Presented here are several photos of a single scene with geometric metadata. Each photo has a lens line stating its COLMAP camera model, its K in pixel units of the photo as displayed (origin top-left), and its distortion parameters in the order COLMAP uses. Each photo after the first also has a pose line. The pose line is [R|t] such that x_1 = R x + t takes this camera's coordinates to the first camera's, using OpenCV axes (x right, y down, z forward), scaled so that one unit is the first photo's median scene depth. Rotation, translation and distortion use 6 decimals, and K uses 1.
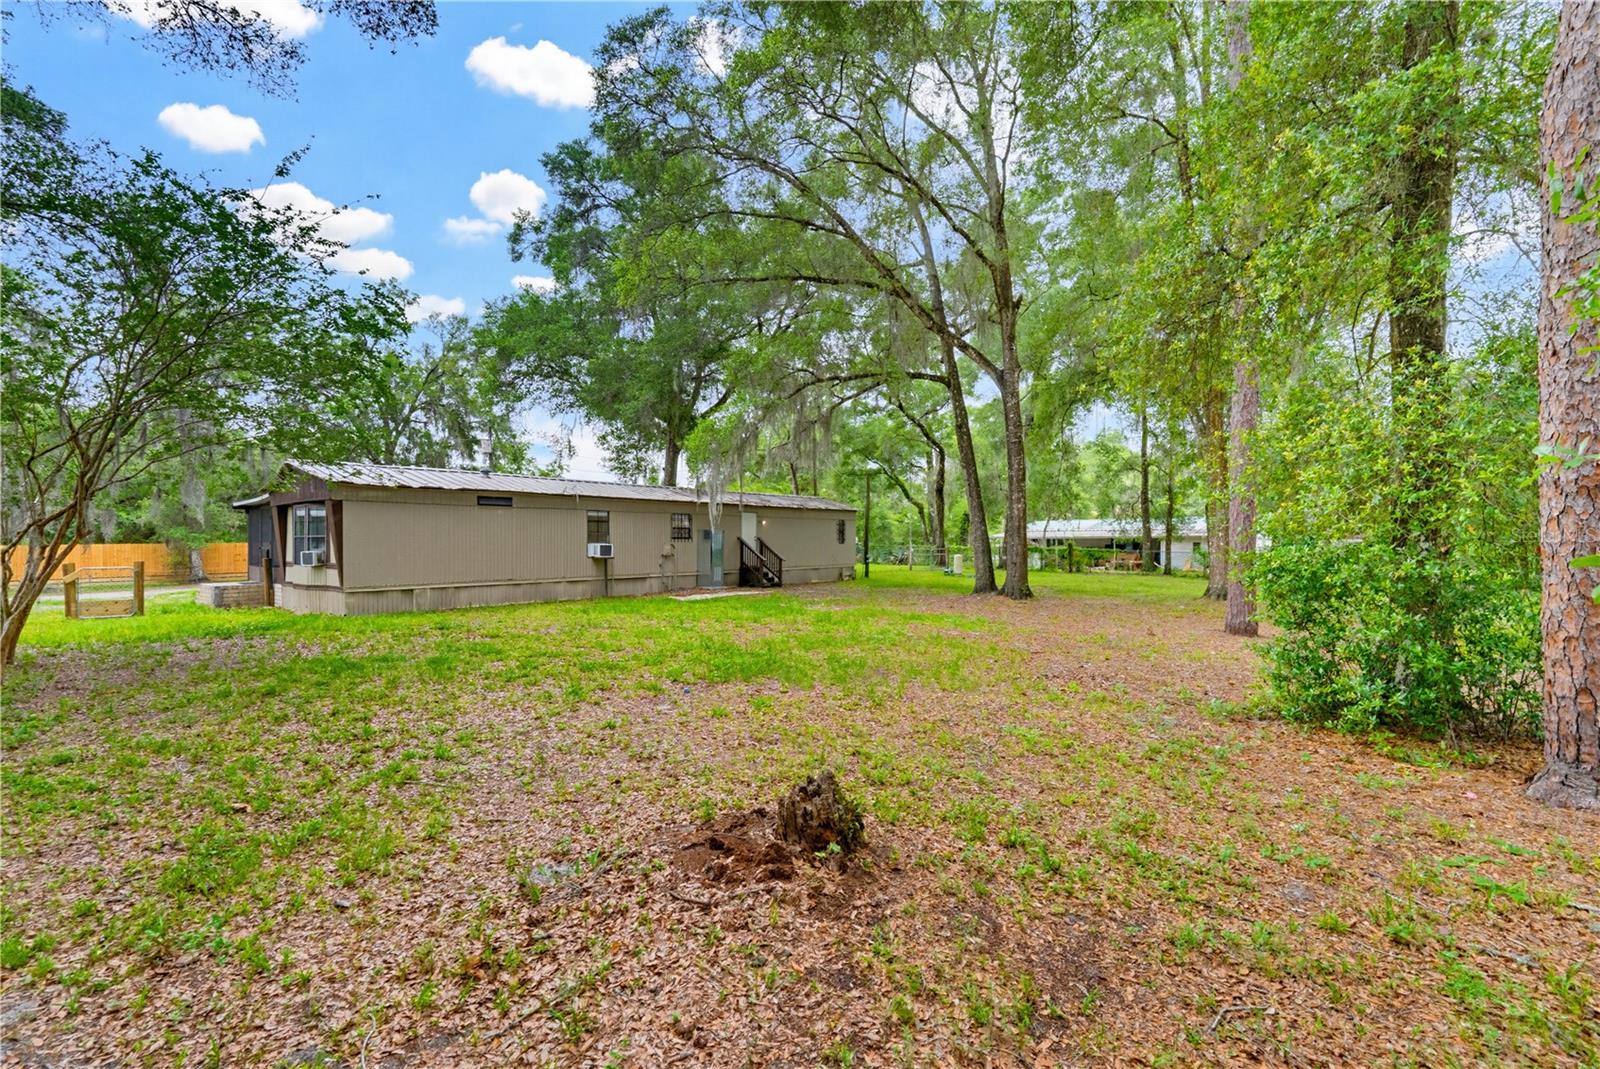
lens RADIAL K [[719.4, 0, 785.3], [0, 719.4, 525.9], [0, 0, 1]] dist [-0.003170, -0.000157]
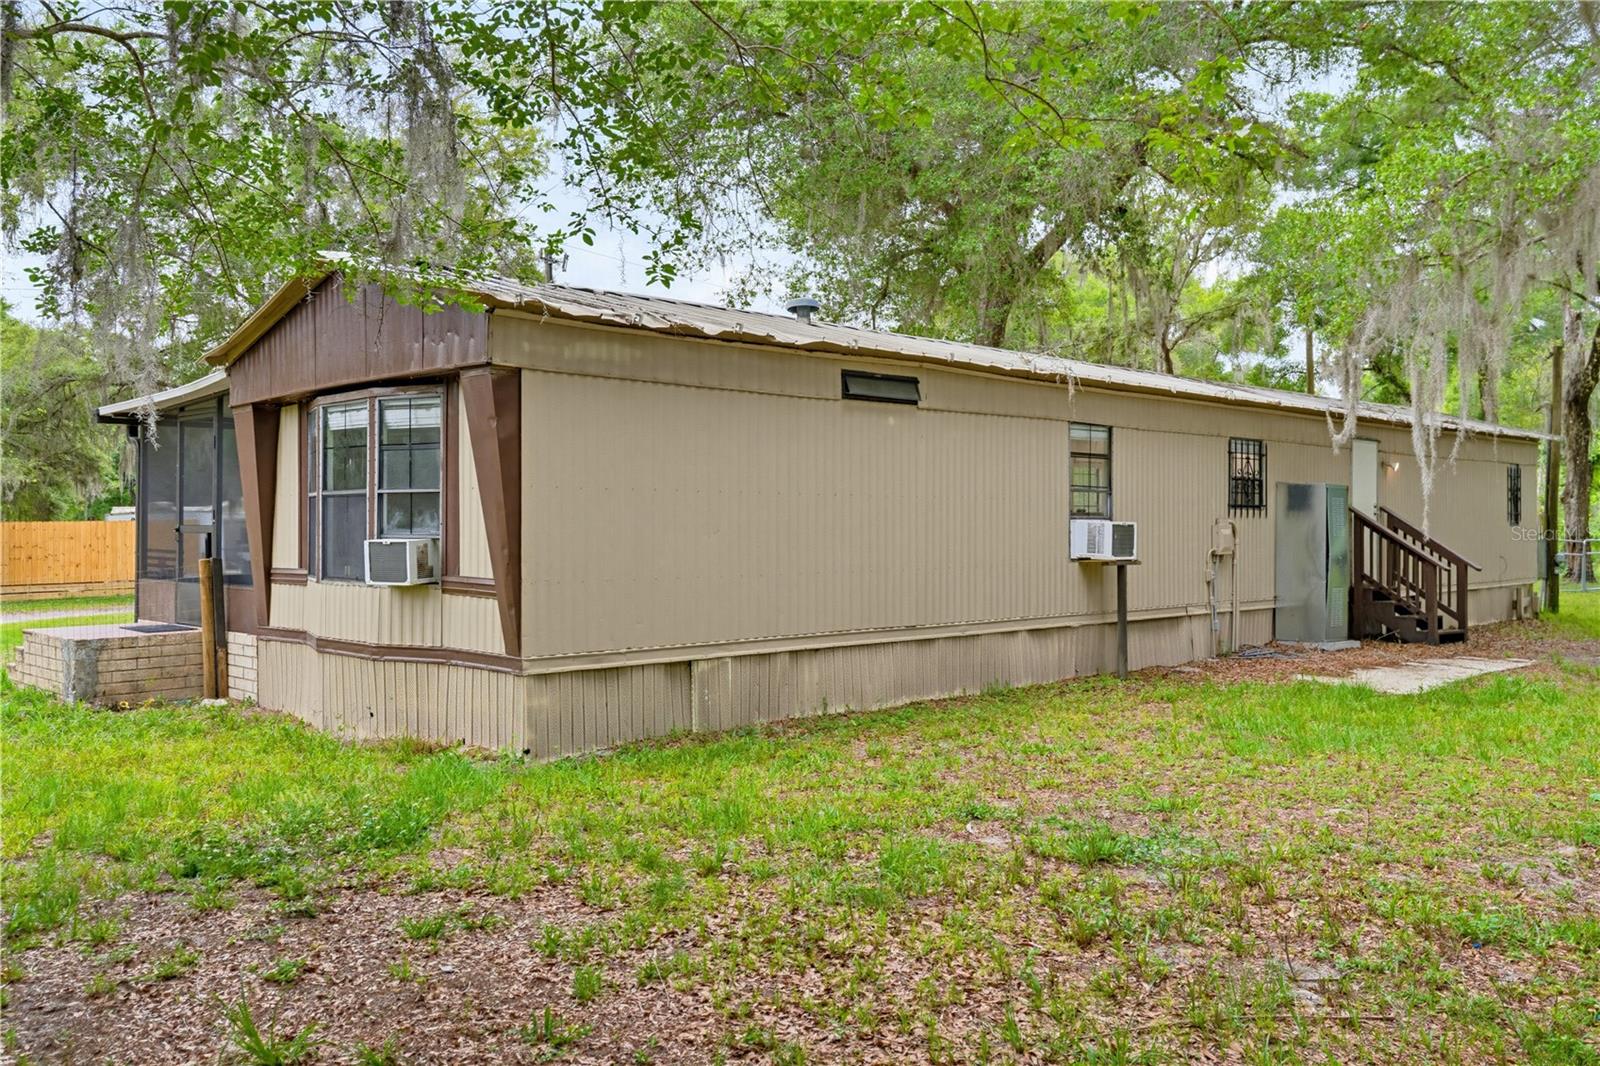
lens RADIAL K [[1375.6, 0, 800.0], [0, 1375.6, 533.0], [0, 0, 1]] dist [0.007537, 0.004121]
pose [[0.994985, 0.002983, -0.099977, -0.378198], [-0.000279, 0.999634, 0.027053, 0.014767], [0.100021, -0.026889, 0.994622, 0.373764]]
